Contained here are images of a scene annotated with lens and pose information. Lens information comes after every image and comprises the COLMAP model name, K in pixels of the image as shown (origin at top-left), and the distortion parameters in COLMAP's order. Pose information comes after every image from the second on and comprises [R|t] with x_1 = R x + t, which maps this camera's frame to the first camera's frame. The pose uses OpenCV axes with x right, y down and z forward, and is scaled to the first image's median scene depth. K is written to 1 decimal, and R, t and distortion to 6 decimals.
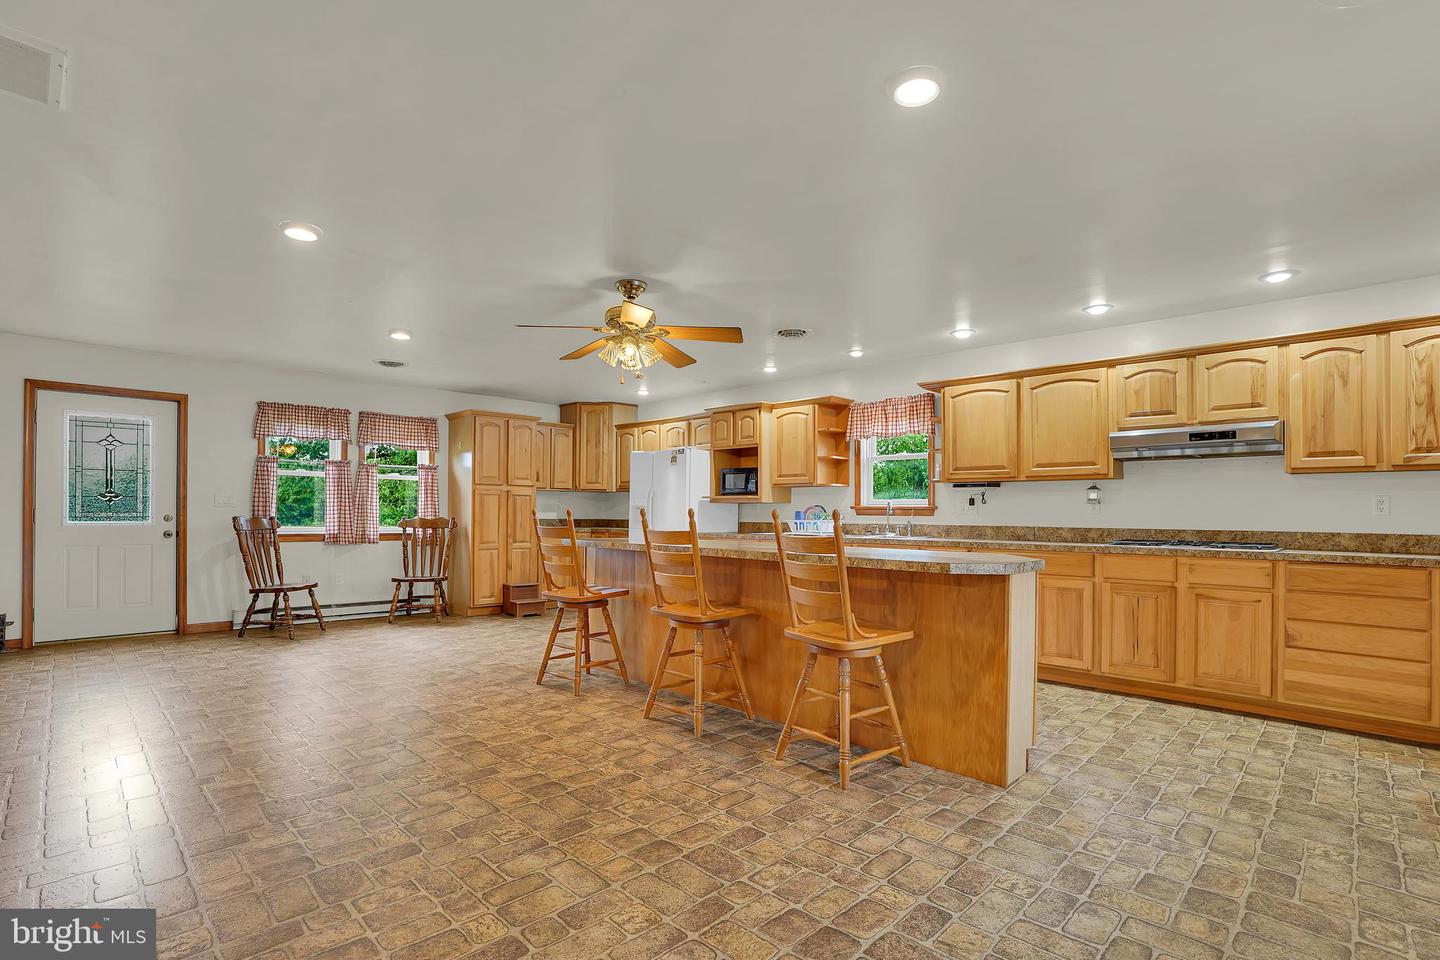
lens RADIAL K [[680.9, 0, 721.4], [0, 680.9, 496.8], [0, 0, 1]] dist [-0.070975, 0.025685]
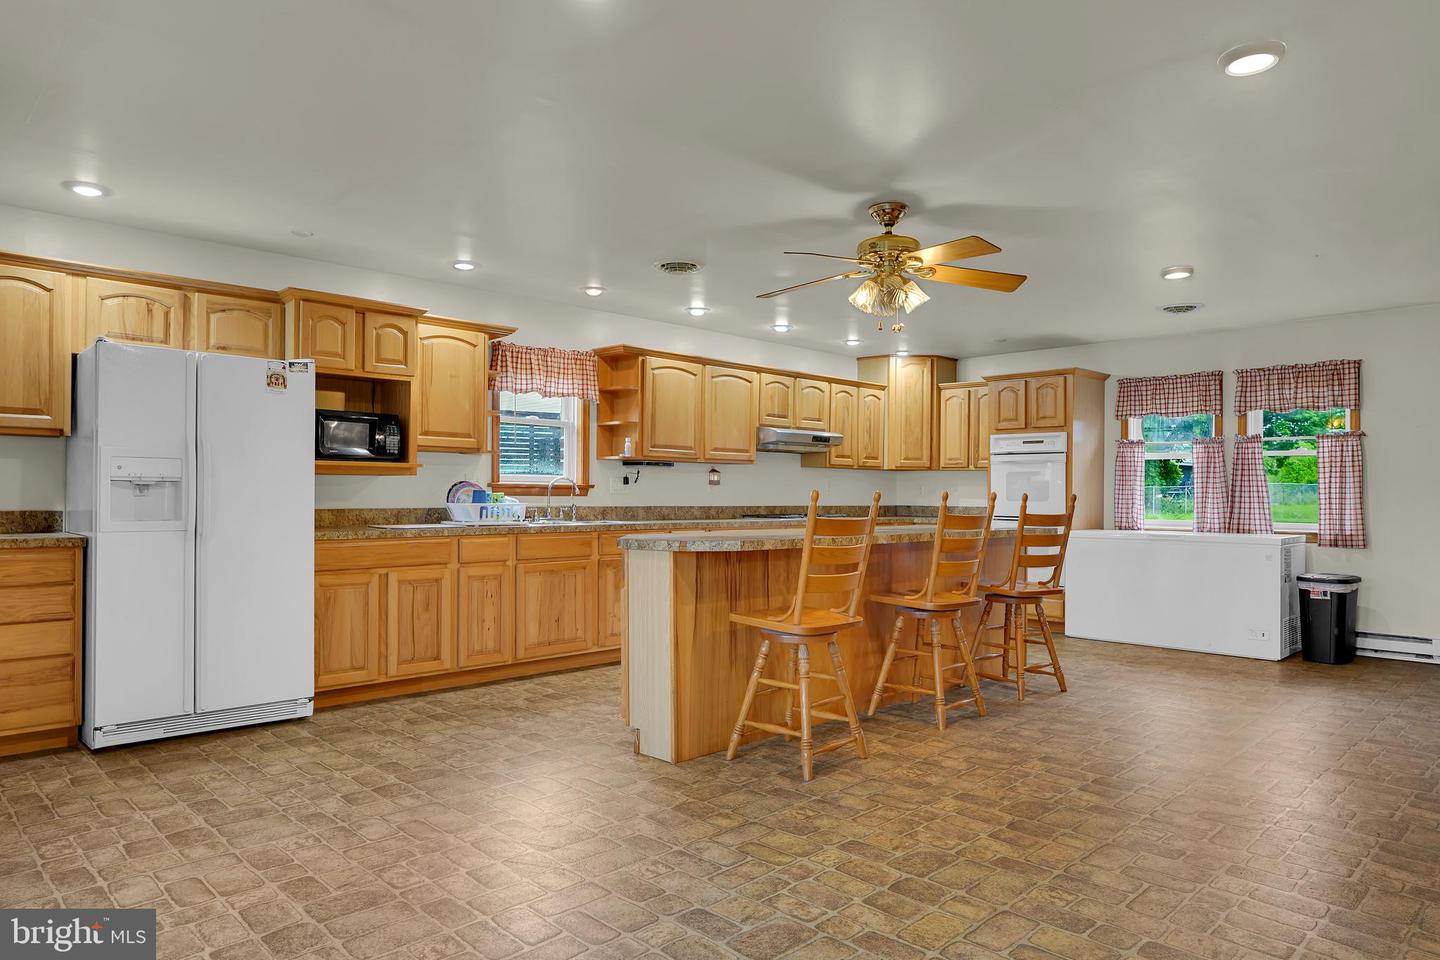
lens RADIAL K [[923.7, 0, 684.0], [0, 923.7, 461.4], [0, 0, 1]] dist [-0.035258, 0.030802]
pose [[0.017610, 0.028777, 0.999431, -0.919655], [-0.030029, 0.999150, -0.028240, 0.014761], [-0.999394, -0.029515, 0.018459, 0.917026]]
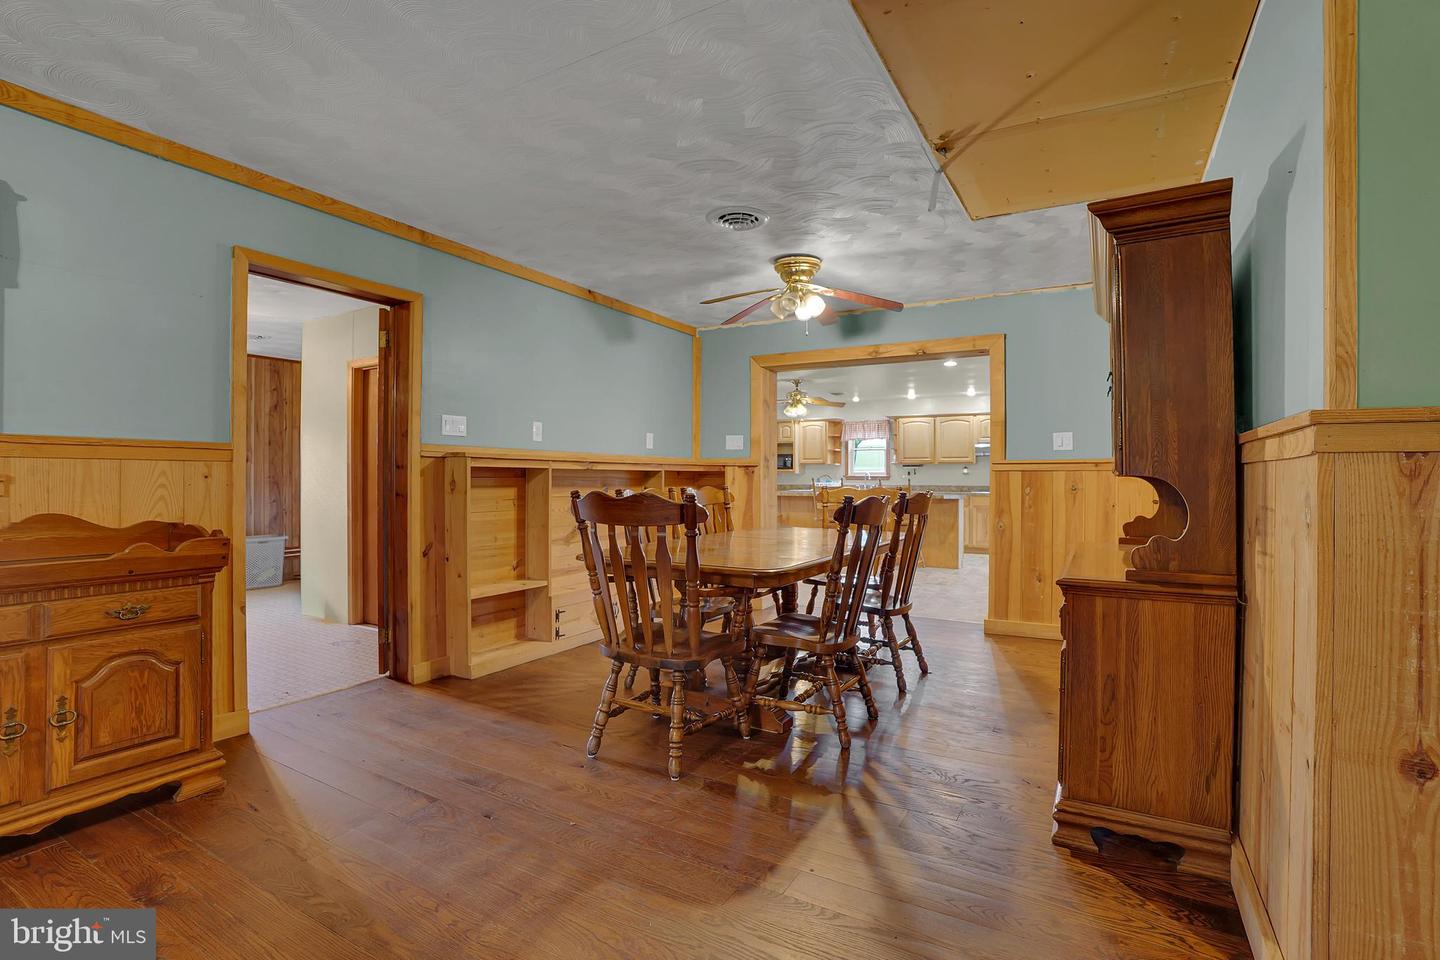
lens RADIAL K [[672.0, 0, 720.0], [0, 672.0, 480.0], [0, 0, 1]] dist [-0.060419, 0.023413]
pose [[0.967272, 0.000198, 0.253740, -0.734542], [-0.006982, 0.999642, 0.025833, -0.022391], [-0.253644, -0.026759, 0.966927, -0.872084]]
